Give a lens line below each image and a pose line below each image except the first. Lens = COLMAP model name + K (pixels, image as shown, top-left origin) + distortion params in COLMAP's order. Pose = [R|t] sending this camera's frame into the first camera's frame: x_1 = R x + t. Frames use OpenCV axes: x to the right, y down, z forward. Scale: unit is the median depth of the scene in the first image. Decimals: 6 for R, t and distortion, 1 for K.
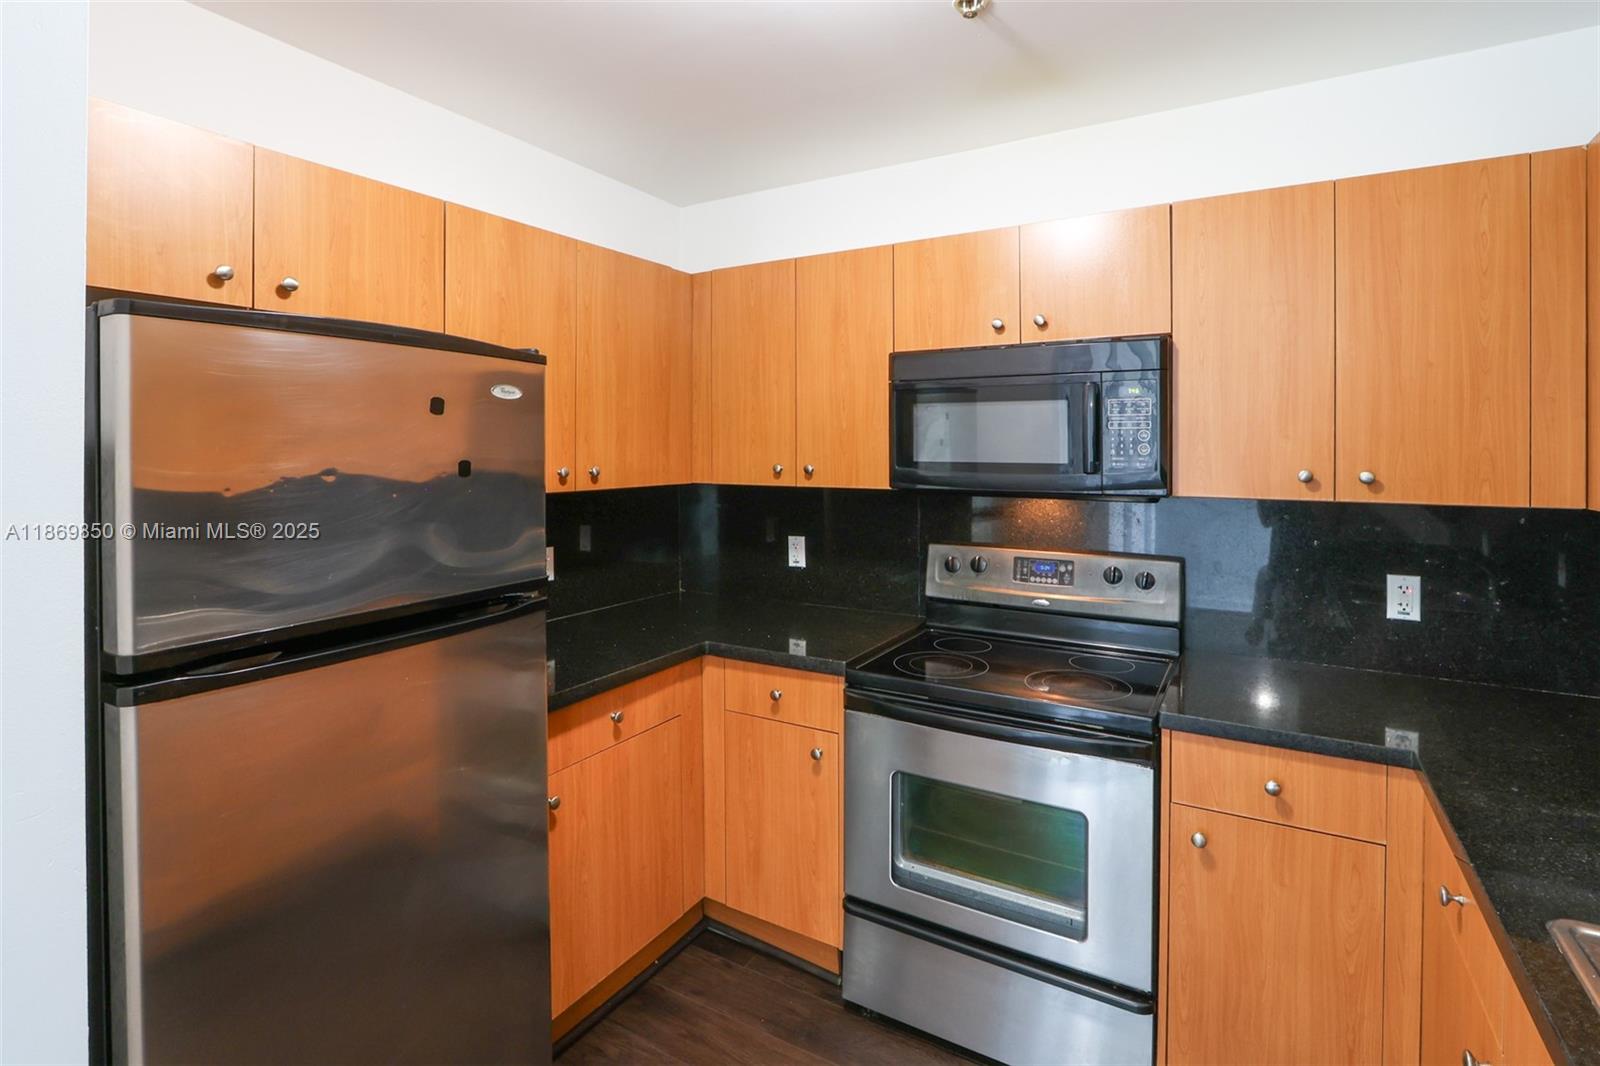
lens RADIAL K [[780.2, 0, 771.7], [0, 780.2, 446.7], [0, 0, 1]] dist [-0.018667, 0.000930]
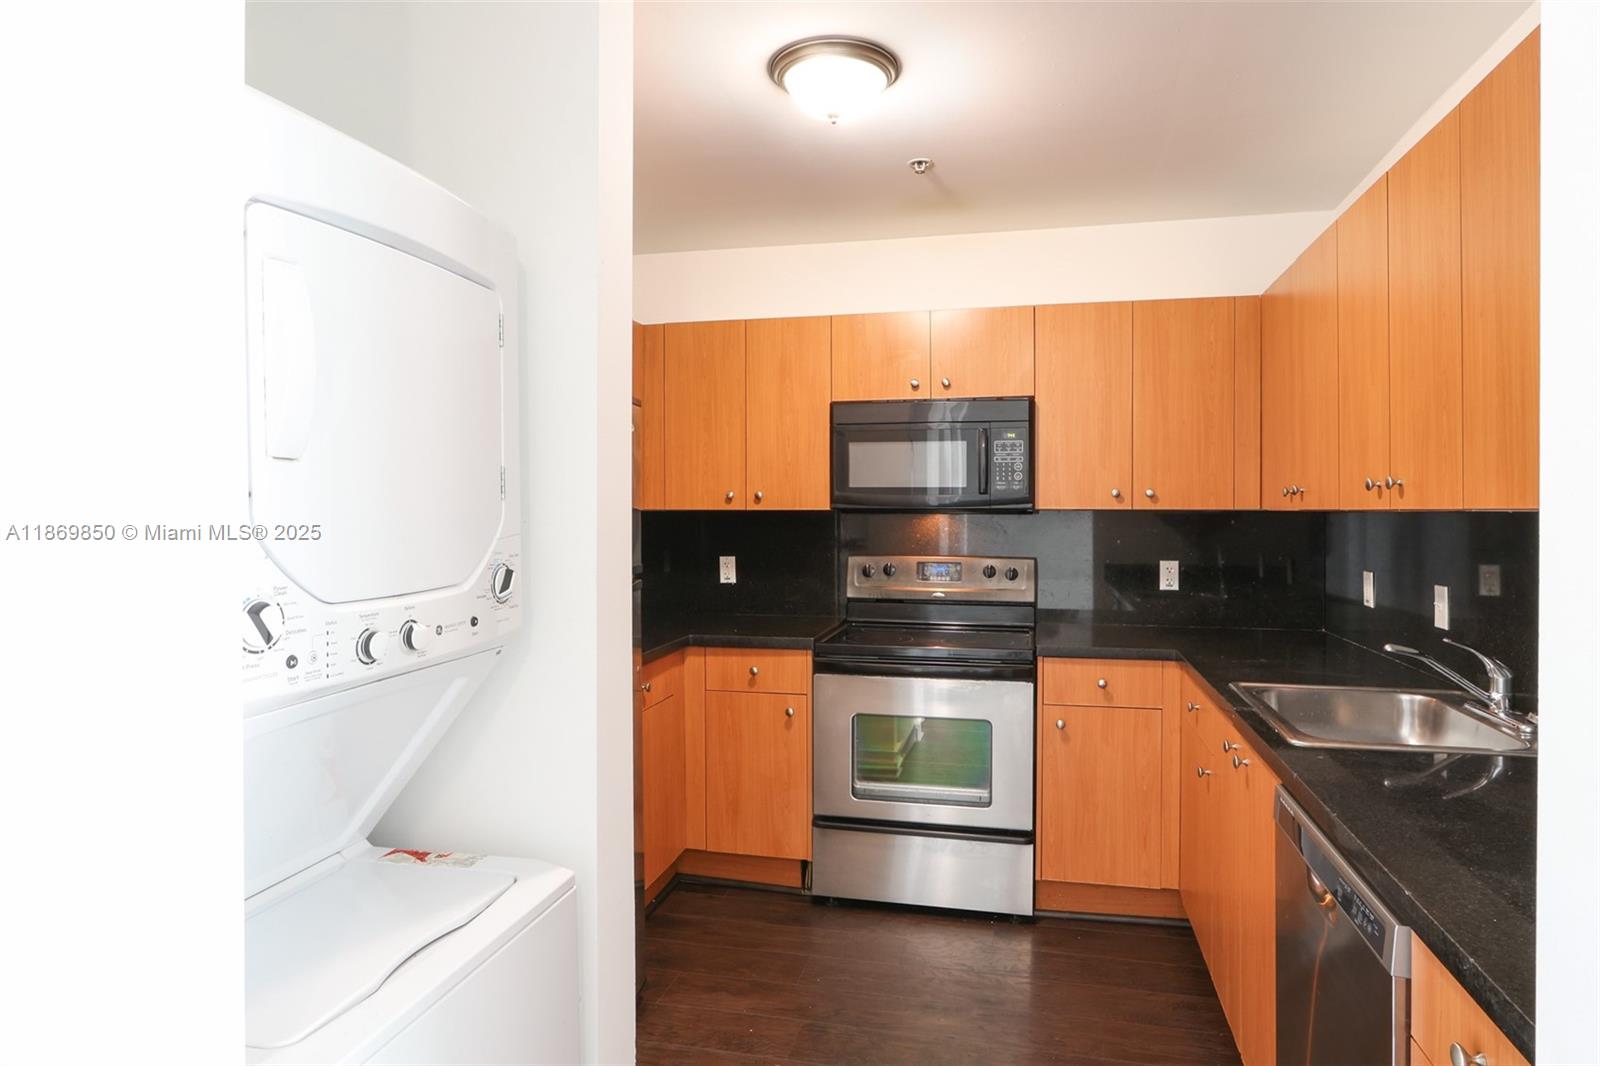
lens RADIAL K [[934.3, 0, 801.5], [0, 934.3, 507.3], [0, 0, 1]] dist [-0.030789, 0.000580]
pose [[0.950884, -0.004844, 0.309511, -0.397649], [0.001937, 0.999951, 0.009699, 0.039589], [-0.309543, -0.008623, 0.950846, -0.471551]]
